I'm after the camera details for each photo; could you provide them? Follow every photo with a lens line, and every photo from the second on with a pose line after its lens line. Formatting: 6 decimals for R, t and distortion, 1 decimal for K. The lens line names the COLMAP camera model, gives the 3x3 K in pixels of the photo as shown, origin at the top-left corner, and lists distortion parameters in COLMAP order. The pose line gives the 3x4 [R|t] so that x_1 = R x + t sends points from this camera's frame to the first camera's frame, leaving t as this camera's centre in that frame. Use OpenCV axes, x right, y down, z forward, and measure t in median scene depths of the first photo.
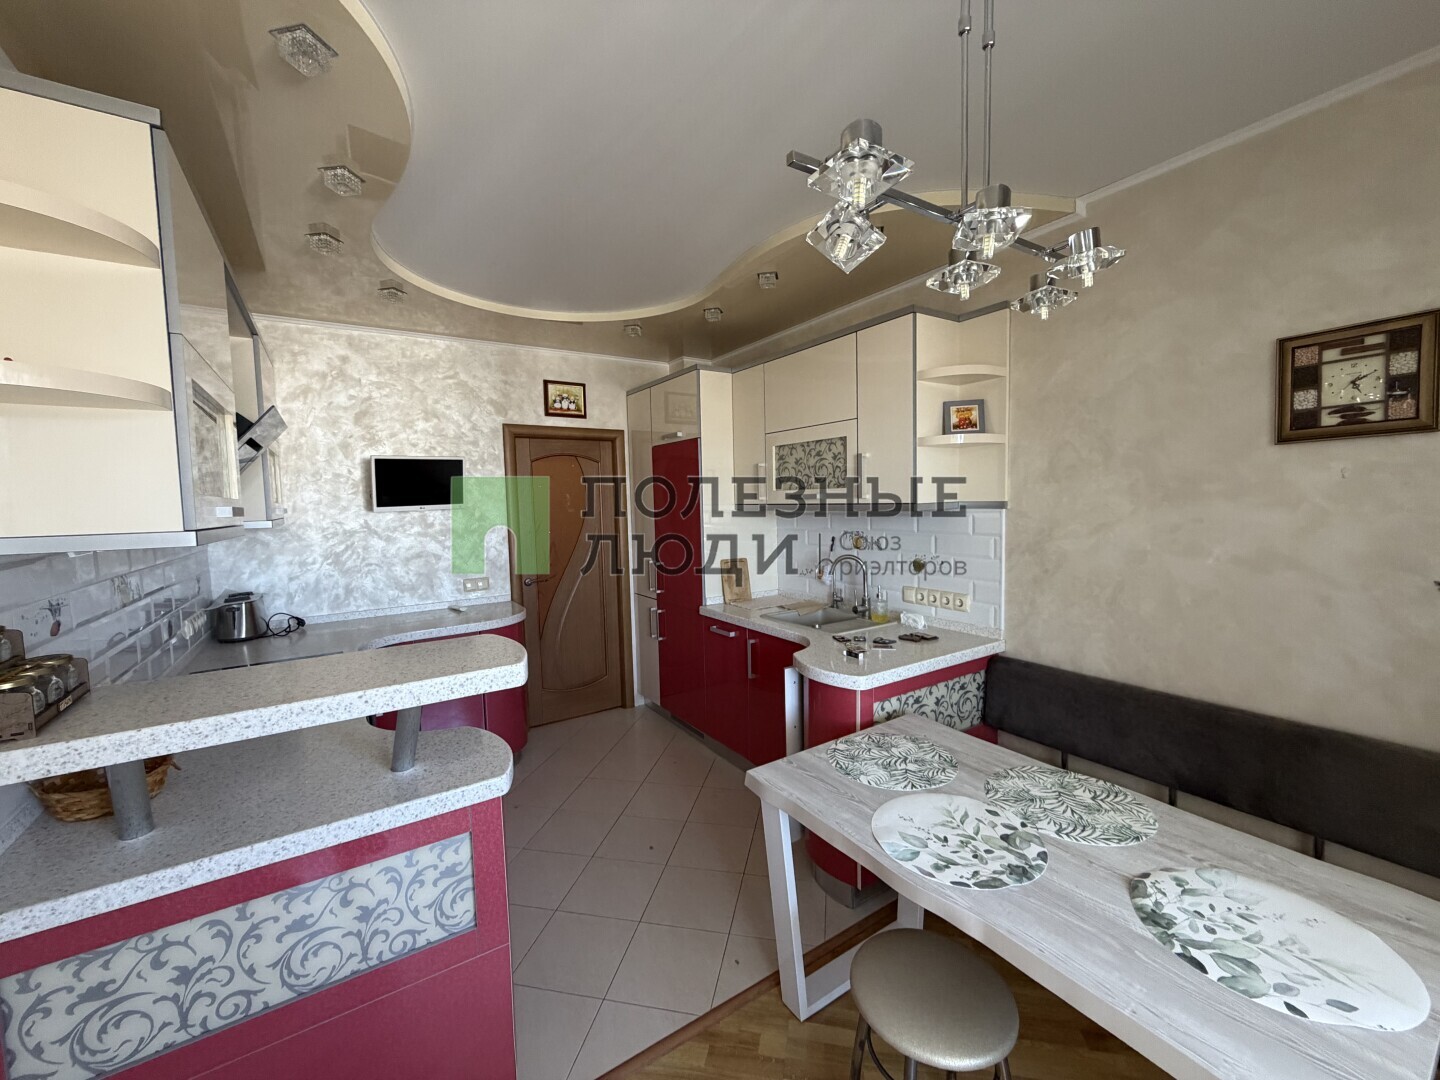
lens RADIAL K [[573.1, 0, 716.5], [0, 573.1, 536.3], [0, 0, 1]] dist [-0.000597, 0.000436]
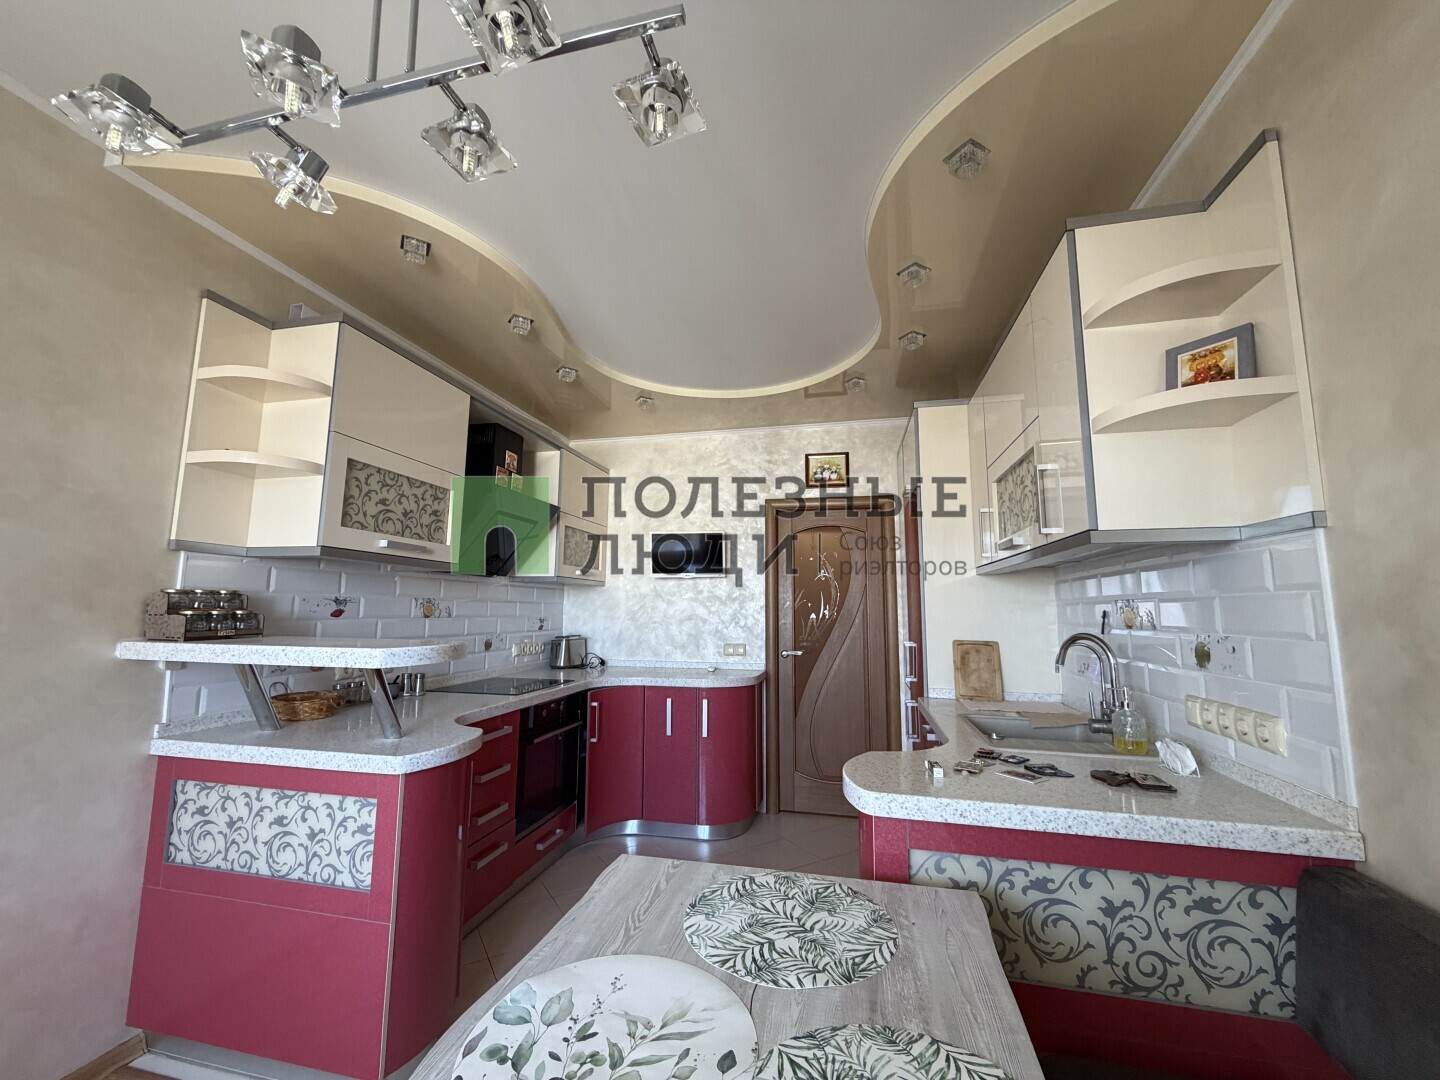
lens RADIAL K [[573.1, 0, 717.0], [0, 573.1, 533.1], [0, 0, 1]] dist [-0.000597, 0.000436]
pose [[0.688615, -0.068098, -0.721923, 0.675477], [-0.070403, 0.984598, -0.160031, 0.087566], [0.721702, 0.161025, 0.673214, 0.457655]]
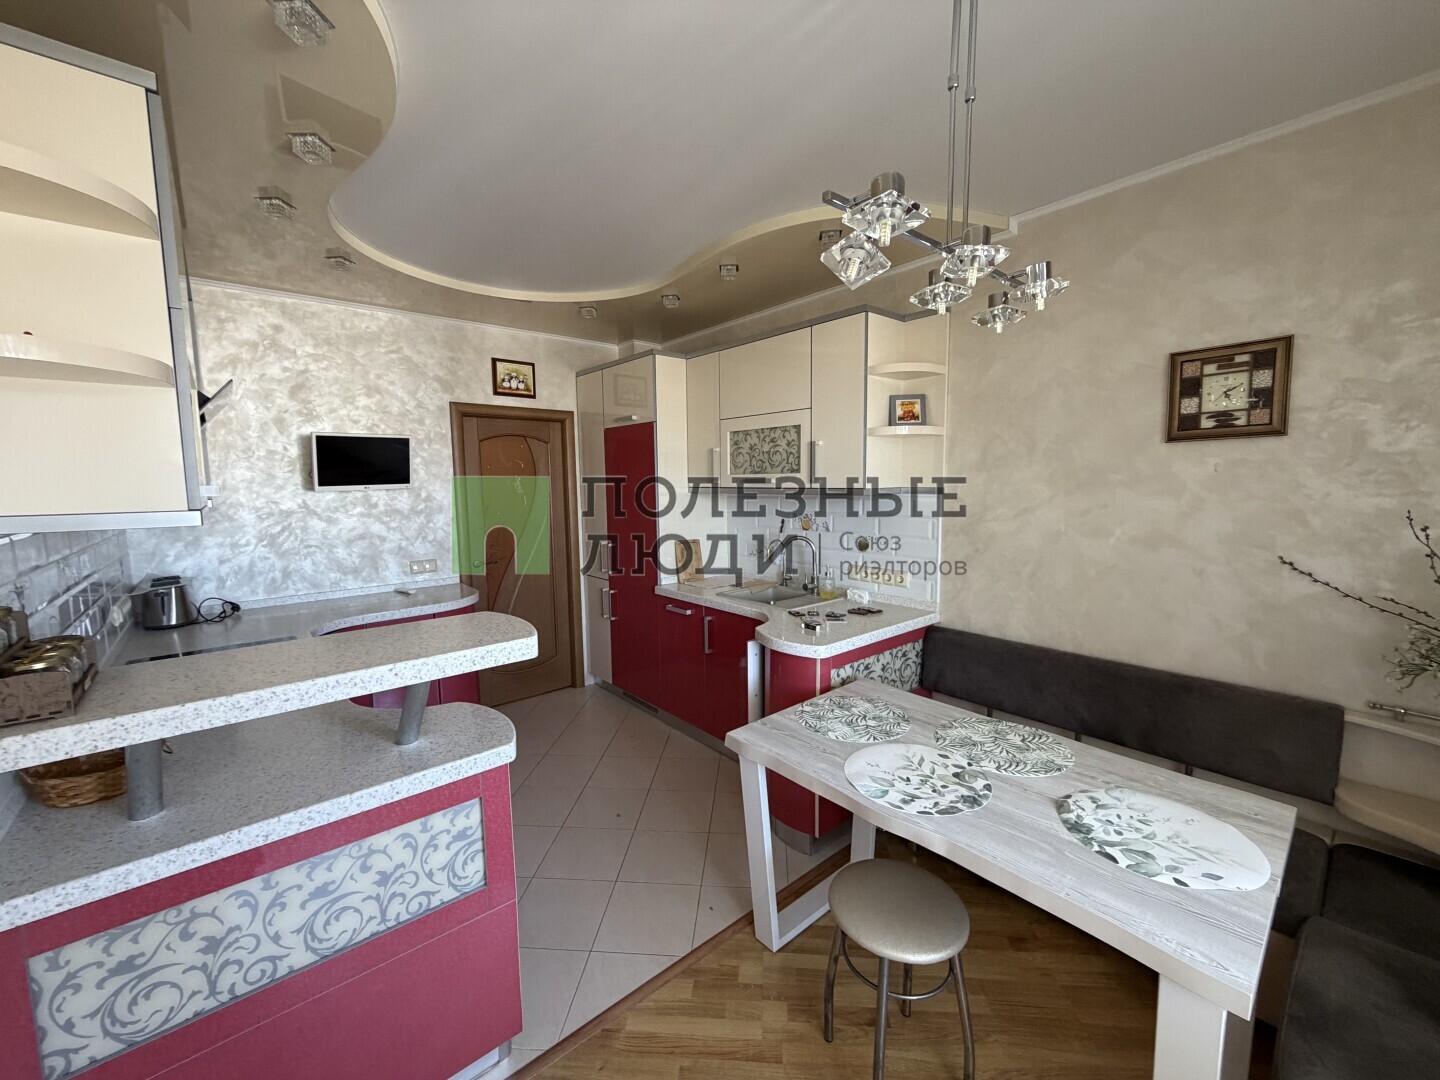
lens RADIAL K [[573.1, 0, 716.6], [0, 573.1, 536.0], [0, 0, 1]] dist [-0.000597, 0.000436]
pose [[0.991694, -0.000427, 0.128615, -0.097913], [-0.003513, 0.999532, 0.030402, 0.001125], [-0.128568, -0.030601, 0.991228, -0.063277]]
